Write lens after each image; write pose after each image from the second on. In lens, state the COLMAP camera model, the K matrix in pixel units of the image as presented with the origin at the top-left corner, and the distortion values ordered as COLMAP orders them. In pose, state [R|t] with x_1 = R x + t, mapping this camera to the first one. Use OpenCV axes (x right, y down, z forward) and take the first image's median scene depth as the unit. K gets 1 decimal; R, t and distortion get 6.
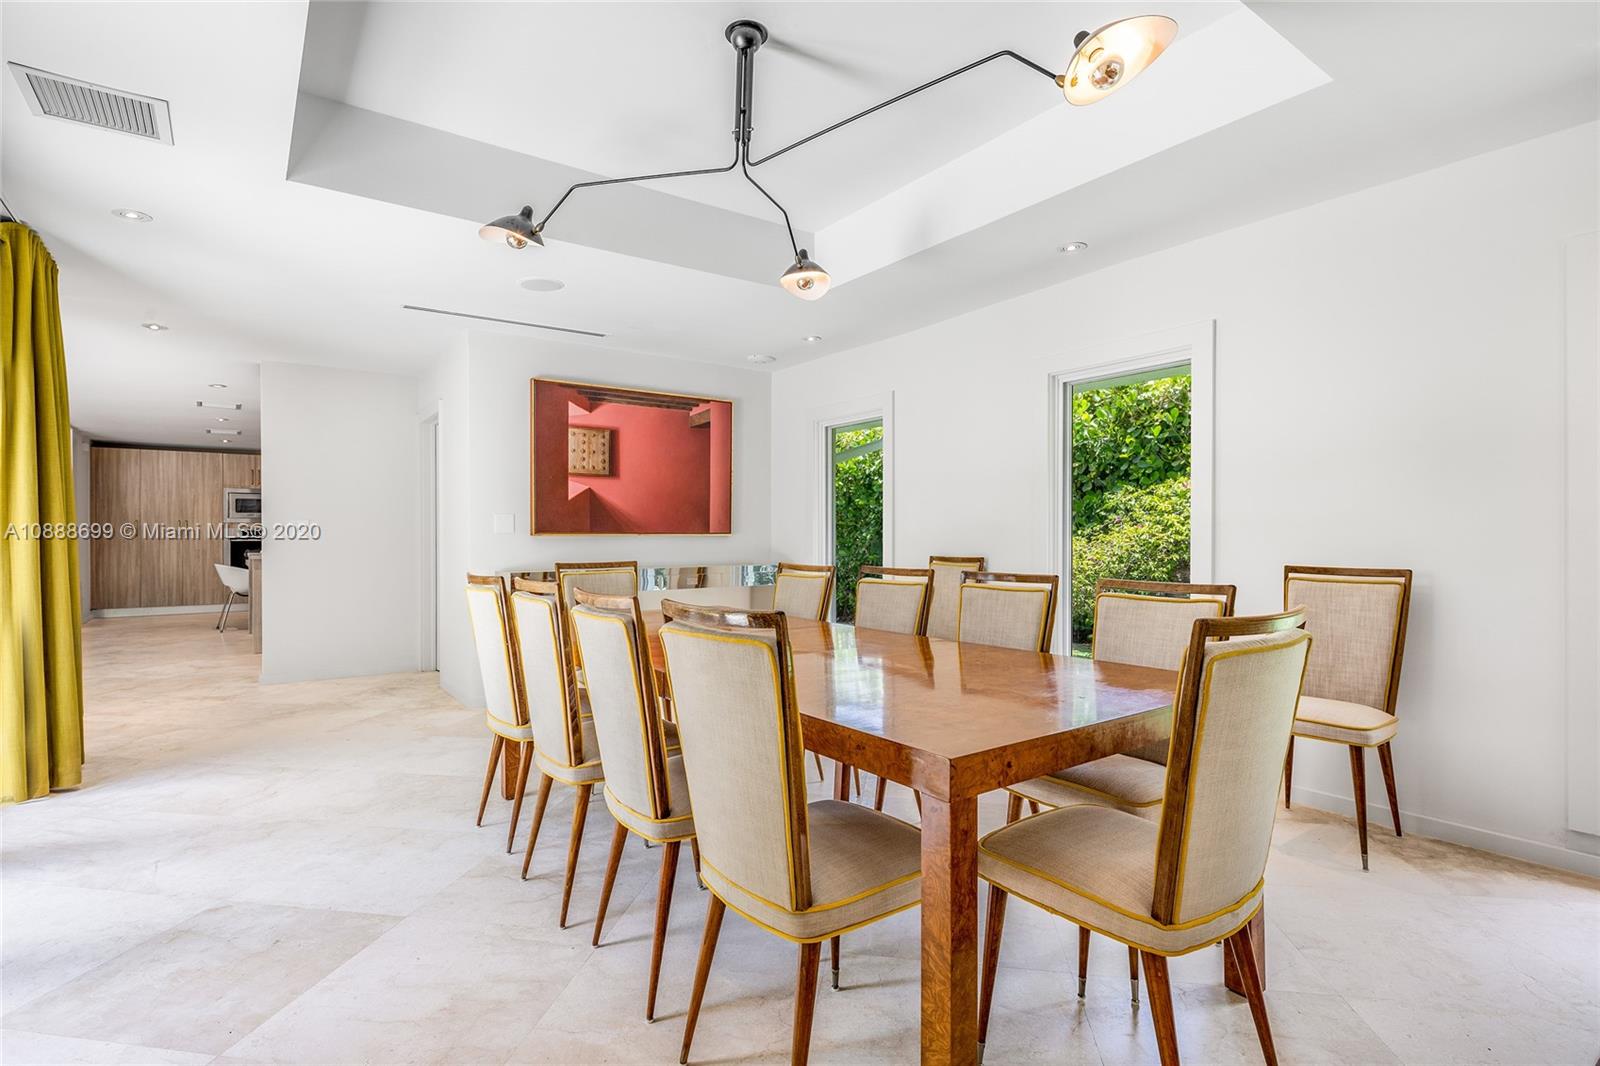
lens RADIAL K [[816.3, 0, 800.0], [0, 816.3, 533.0], [0, 0, 1]] dist [-0.017591, -0.000481]
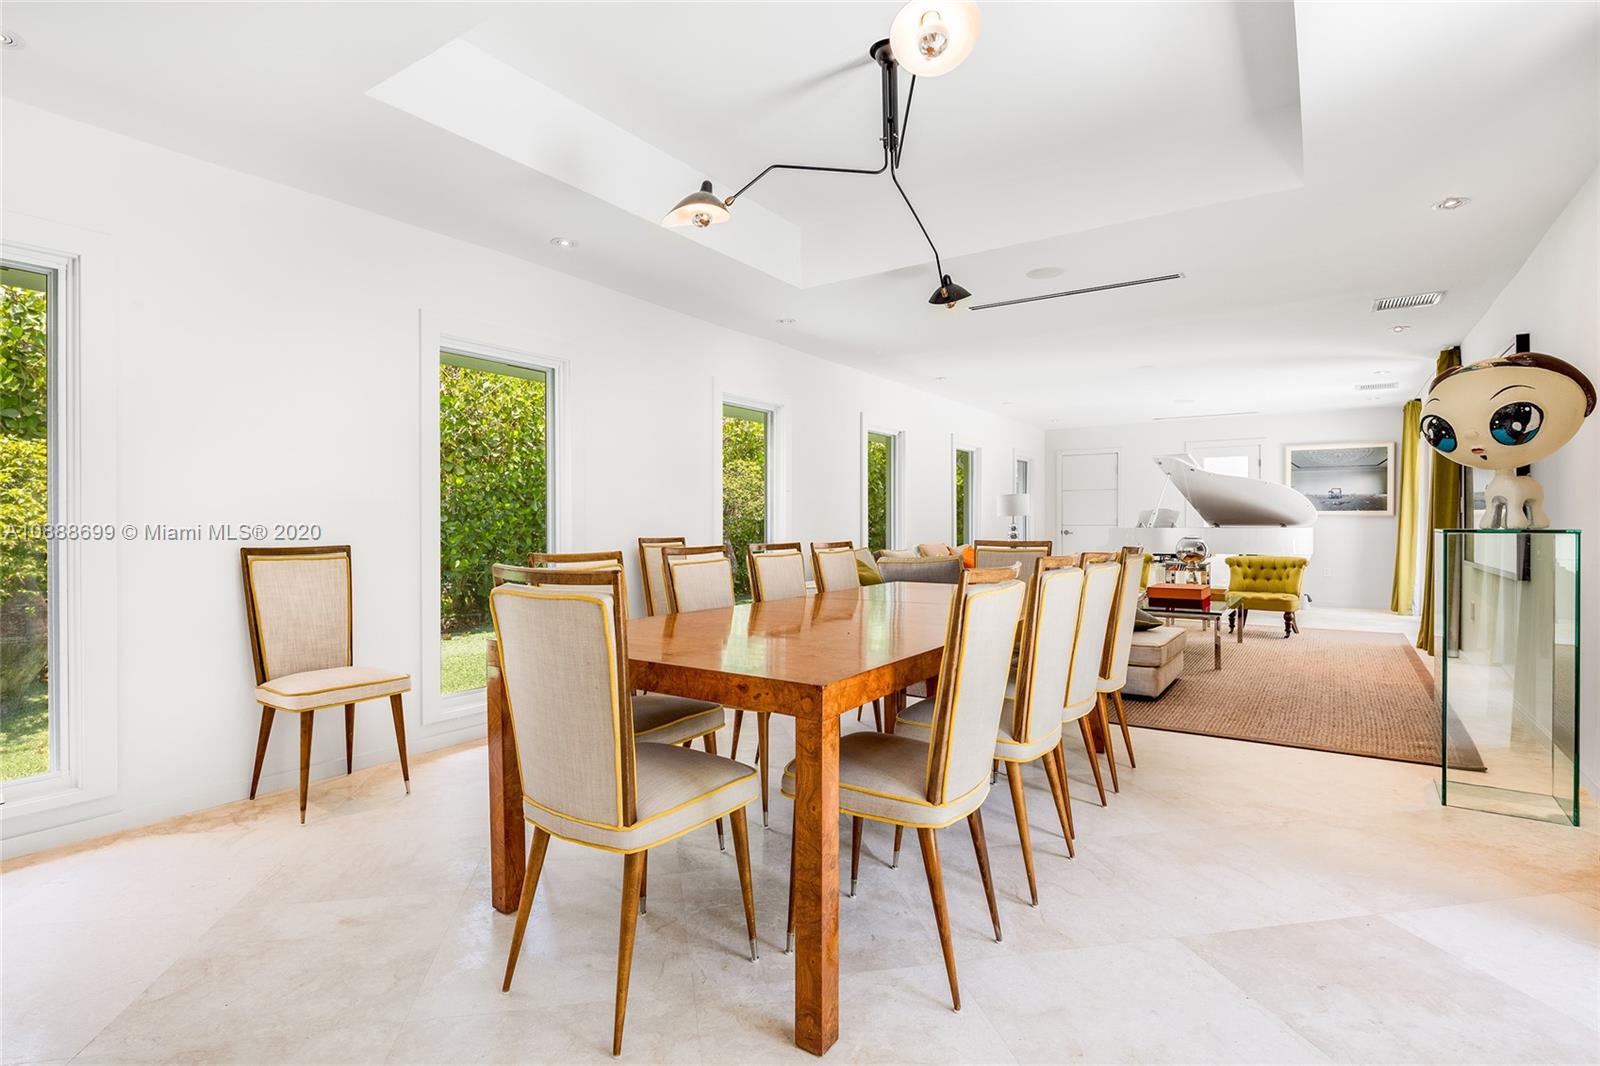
lens RADIAL K [[784.6, 0, 800.1], [0, 784.6, 520.8], [0, 0, 1]] dist [-0.002413, -0.000871]
pose [[-0.363700, -0.005202, 0.931501, -0.841400], [-0.003066, 0.999986, 0.004387, 0.005273], [-0.931511, -0.001260, -0.363711, 1.254823]]
